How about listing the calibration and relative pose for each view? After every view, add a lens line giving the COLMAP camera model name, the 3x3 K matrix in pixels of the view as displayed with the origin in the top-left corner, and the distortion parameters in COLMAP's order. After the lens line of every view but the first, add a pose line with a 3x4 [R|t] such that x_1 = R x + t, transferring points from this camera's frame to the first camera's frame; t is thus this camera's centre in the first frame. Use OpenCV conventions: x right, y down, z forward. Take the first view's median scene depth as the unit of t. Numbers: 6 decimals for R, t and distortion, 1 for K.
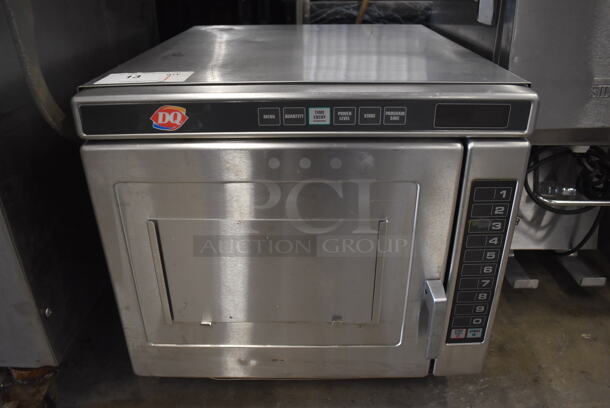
lens RADIAL K [[469.9, 0, 305.4], [0, 469.9, 200.2], [0, 0, 1]] dist [-0.108731, 0.025271]
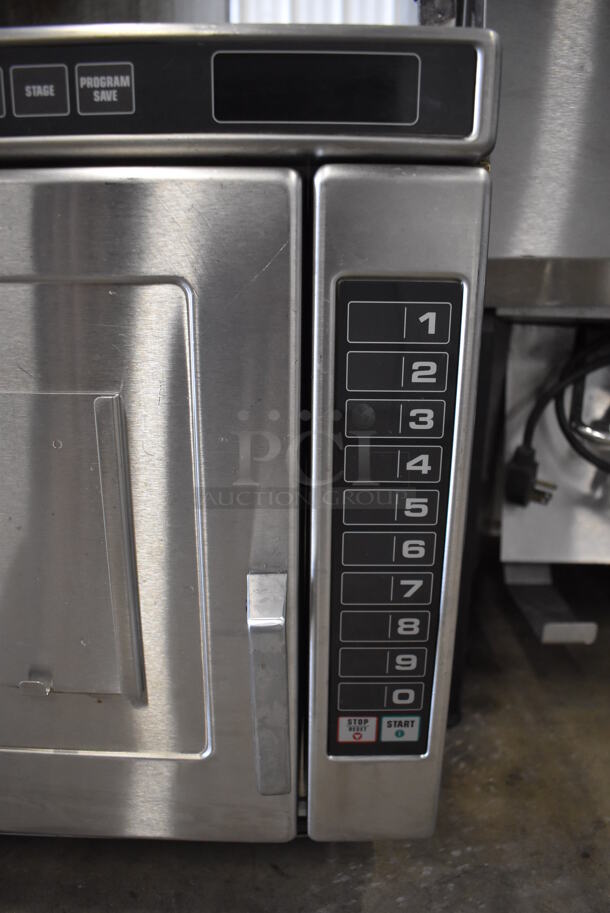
lens RADIAL K [[703.4, 0, 303.8], [0, 703.4, 458.9], [0, 0, 1]] dist [-0.108731, 0.025271]
pose [[0.999785, 0.018759, 0.008804, 0.321916], [-0.017404, 0.990747, -0.134601, 0.167167], [-0.011247, 0.134419, 0.990861, 0.459294]]
